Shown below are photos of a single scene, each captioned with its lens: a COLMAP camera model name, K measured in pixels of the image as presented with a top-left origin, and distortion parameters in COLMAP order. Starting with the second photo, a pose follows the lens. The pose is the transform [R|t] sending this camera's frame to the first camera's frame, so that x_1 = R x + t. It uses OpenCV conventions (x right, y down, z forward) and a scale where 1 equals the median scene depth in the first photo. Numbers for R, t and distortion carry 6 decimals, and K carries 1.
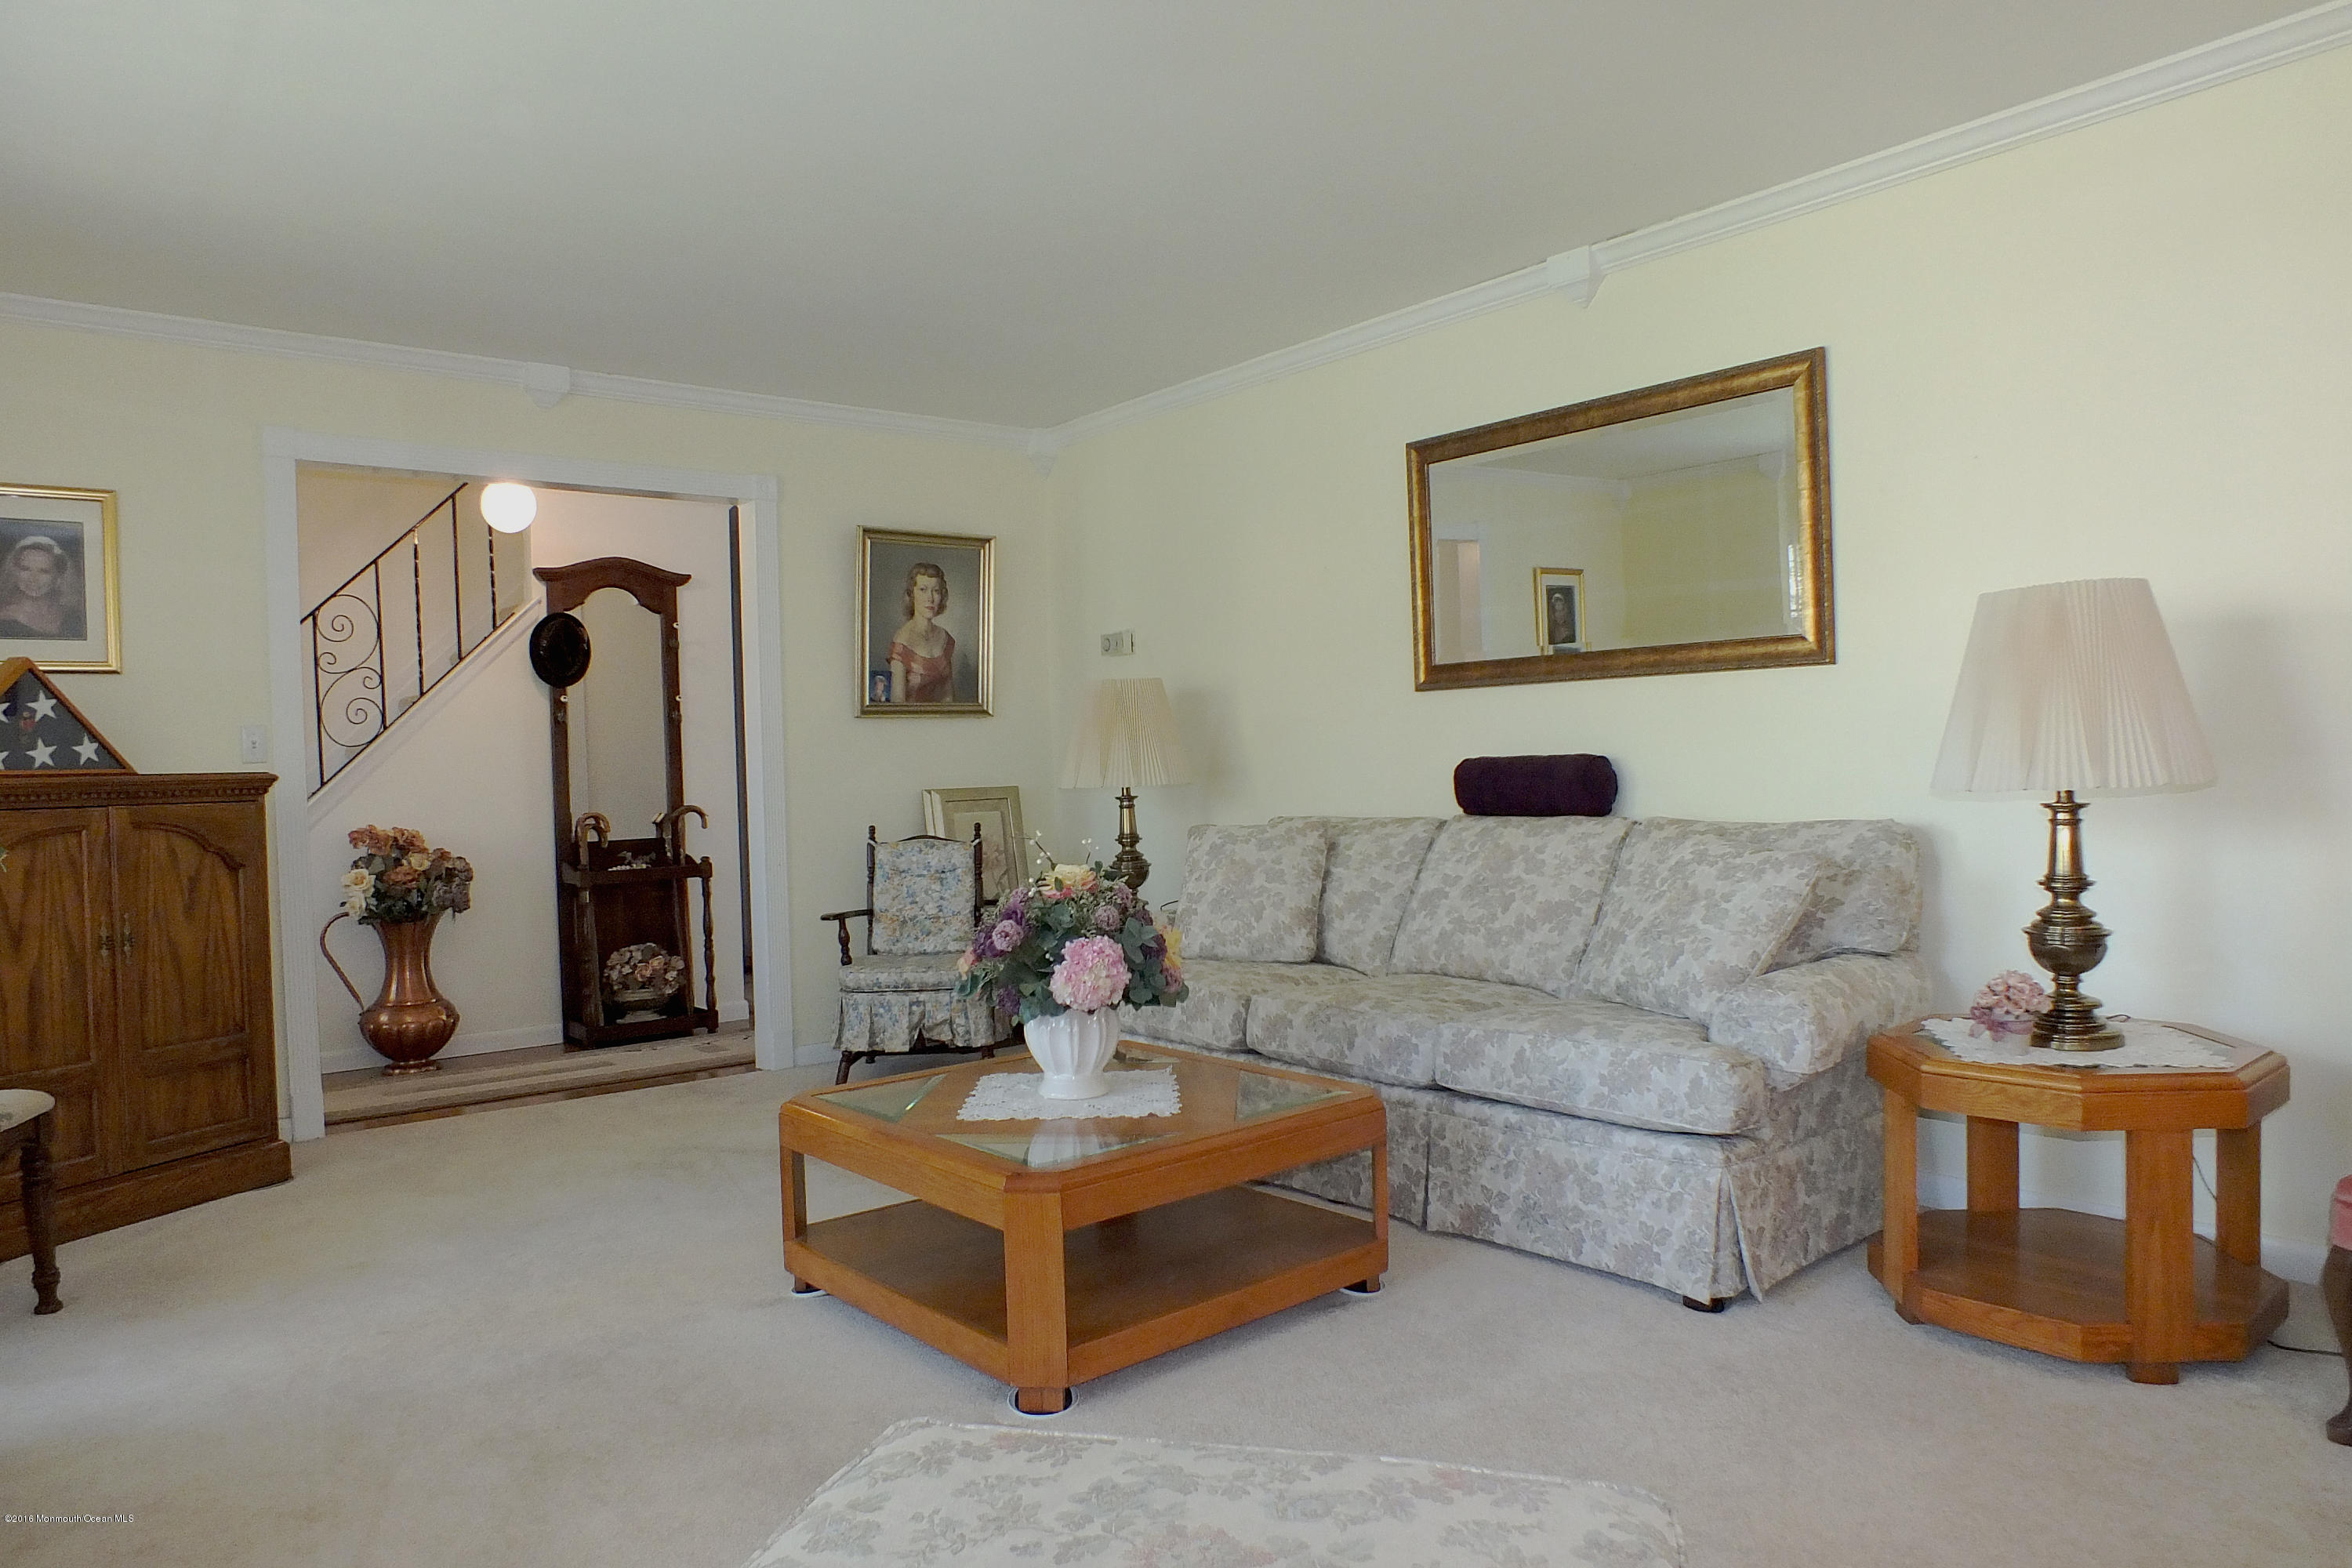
lens RADIAL K [[1509.5, 0, 1173.7], [0, 1509.5, 786.2], [0, 0, 1]] dist [-0.041620, -0.001952]
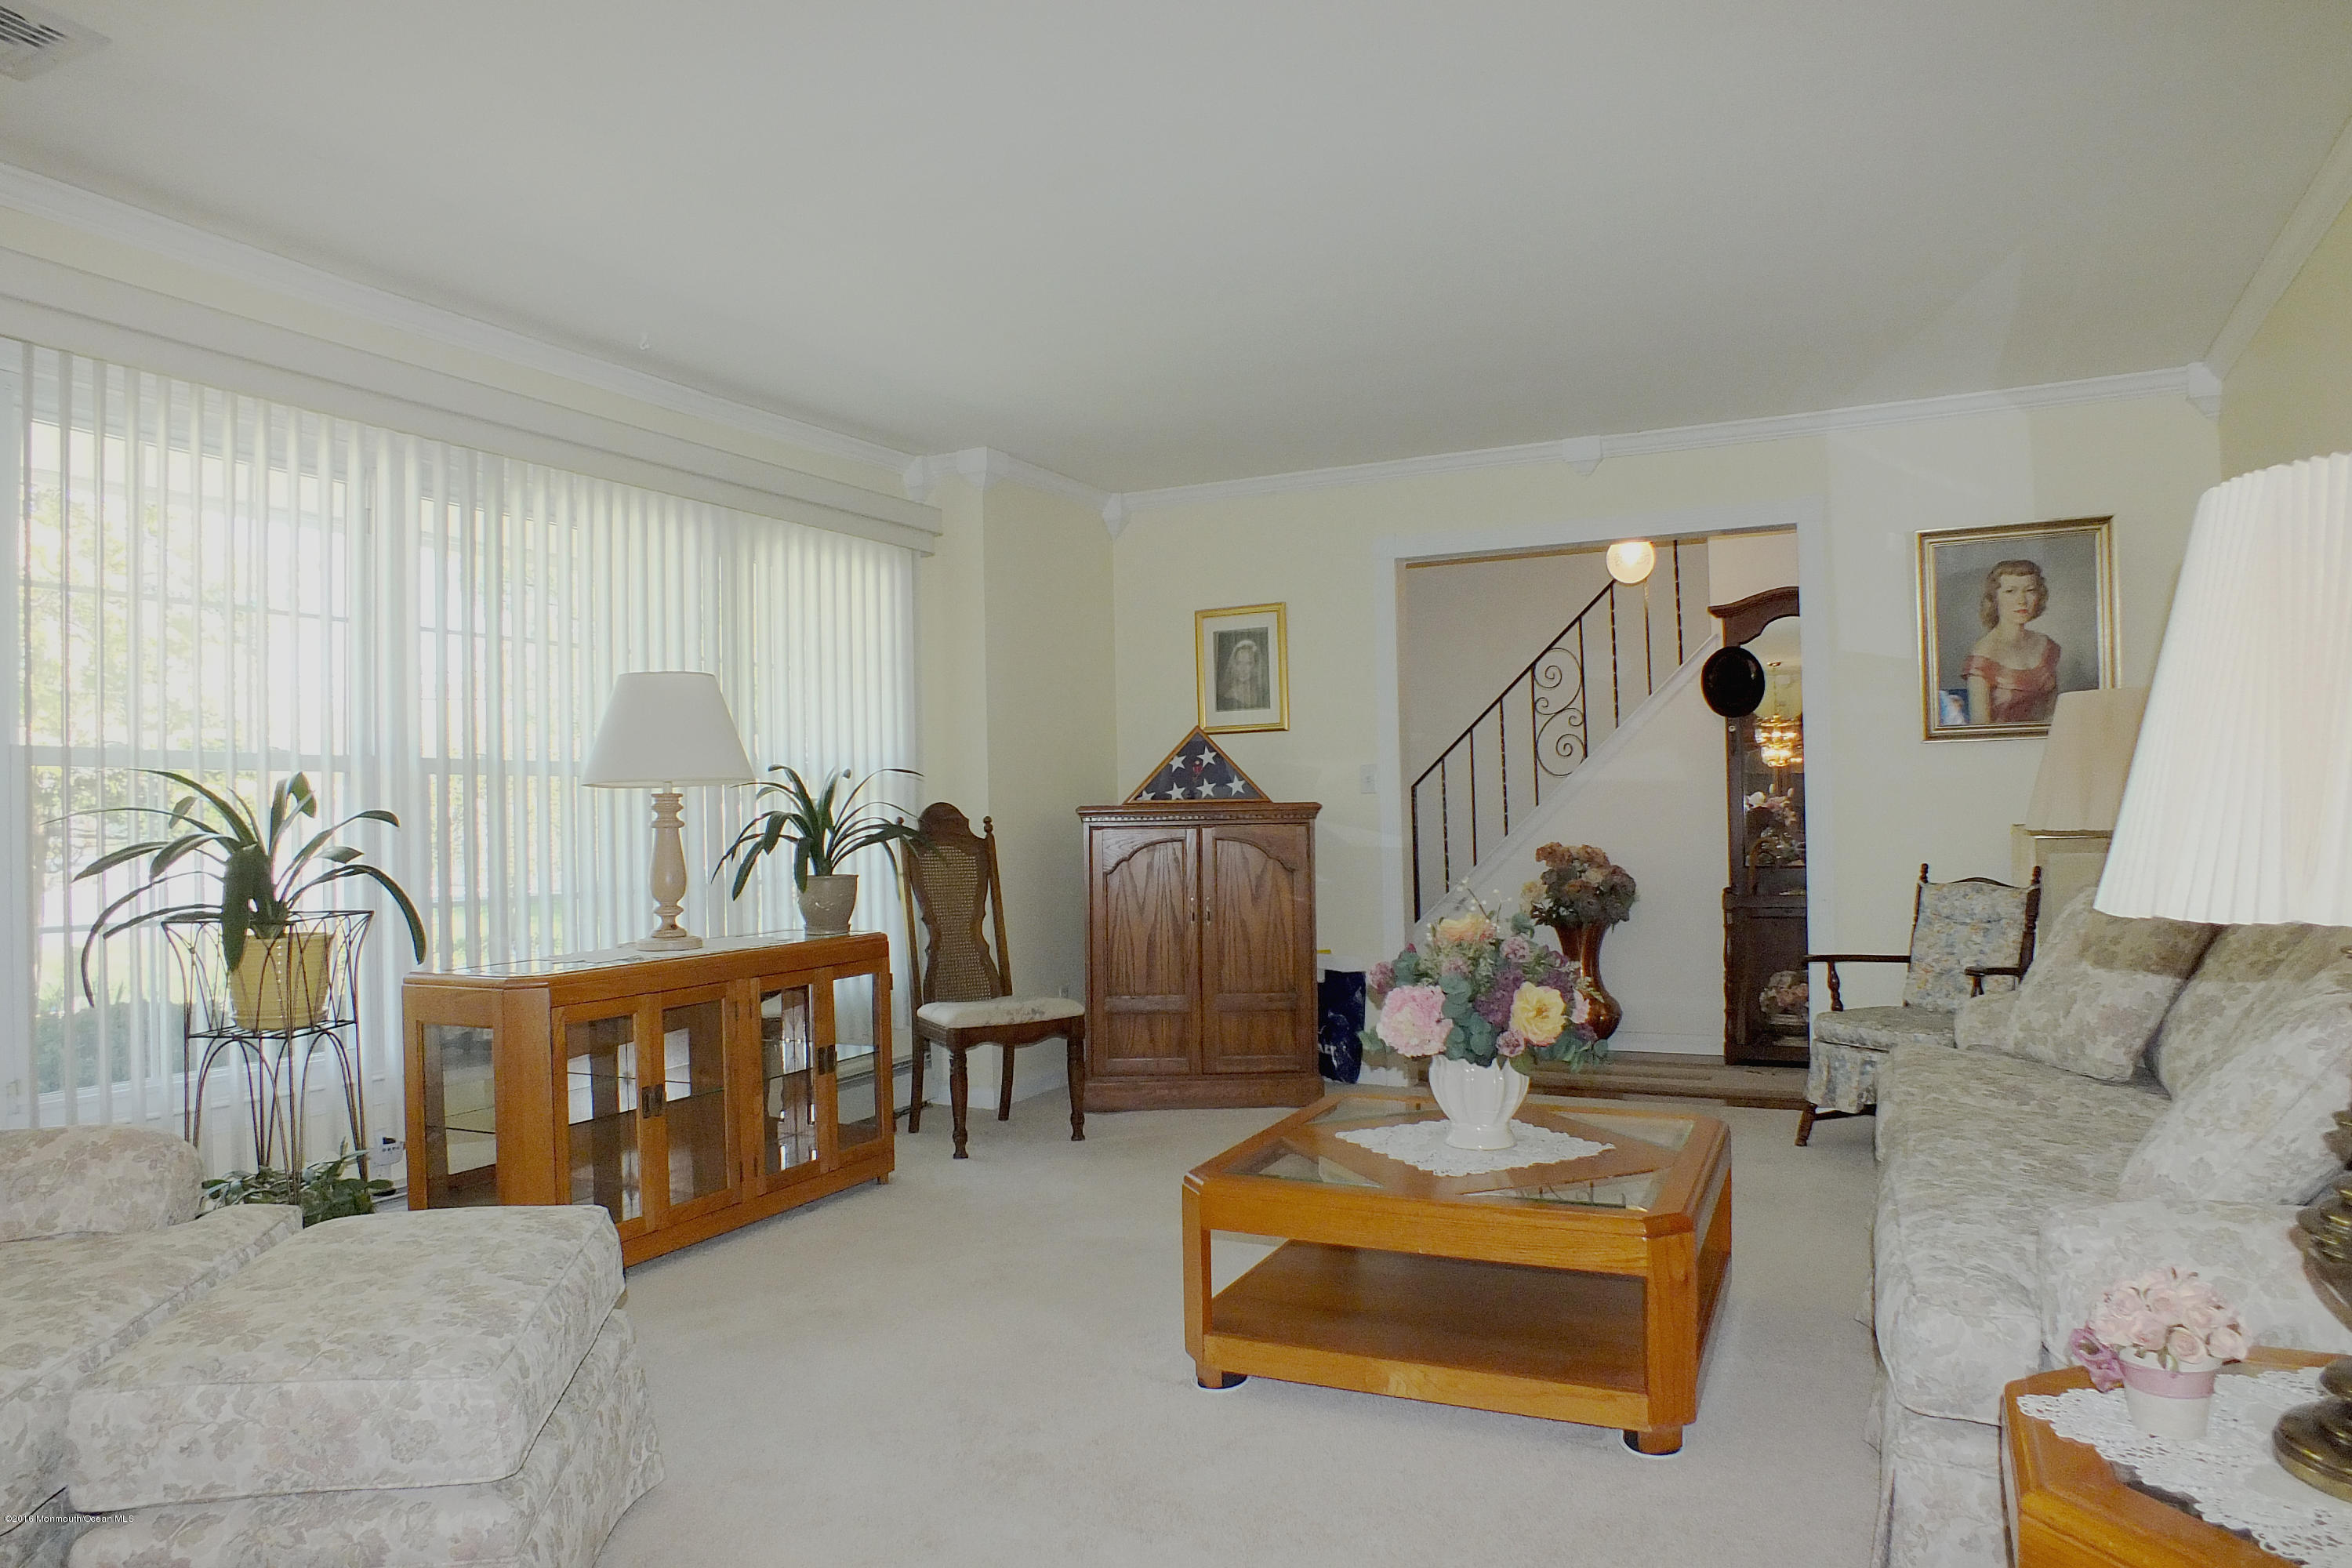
lens RADIAL K [[1509.5, 0, 1168.9], [0, 1509.5, 783.1], [0, 0, 1]] dist [-0.041620, -0.001952]
pose [[0.413155, 0.002185, -0.910658, 0.424456], [-0.007114, 0.999974, -0.000828, -0.017900], [0.910633, 0.006821, 0.413160, 0.224157]]
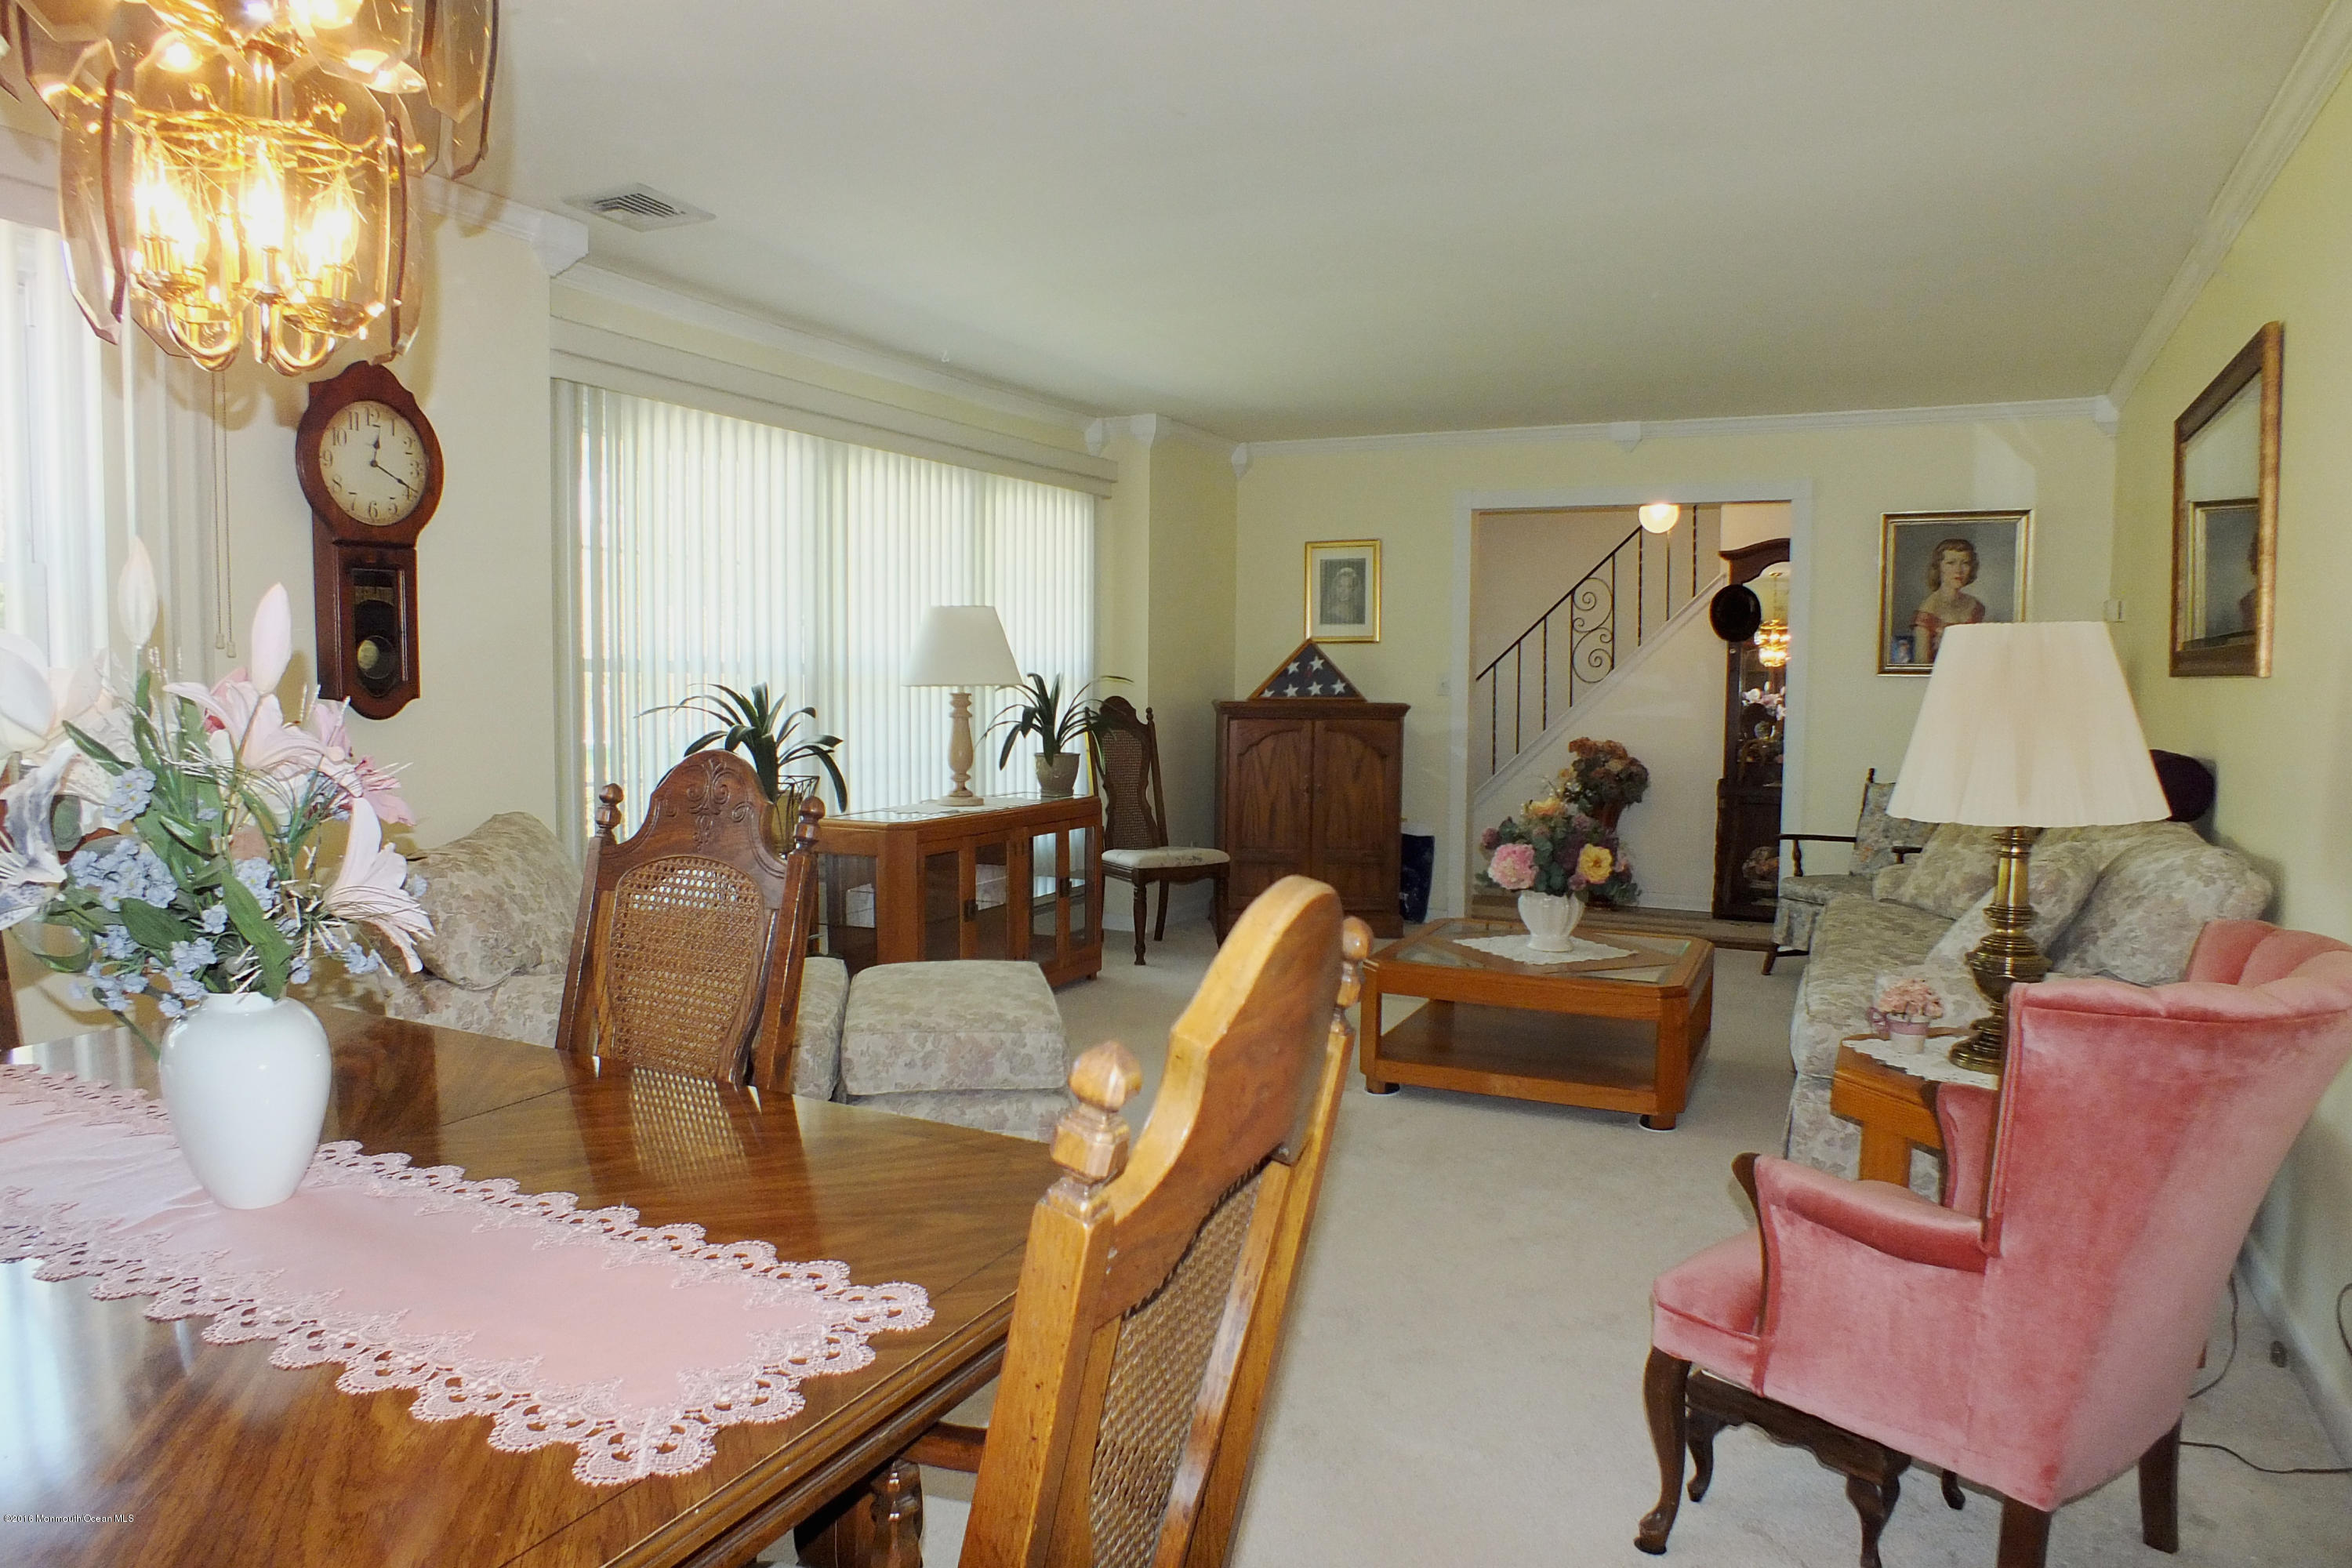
lens RADIAL K [[1509.5, 0, 1181.1], [0, 1509.5, 763.1], [0, 0, 1]] dist [-0.041620, -0.001952]
pose [[0.419278, 0.085276, -0.903844, 0.633908], [-0.037991, 0.996355, 0.076381, -0.046829], [0.907063, 0.002313, 0.420989, 0.016224]]
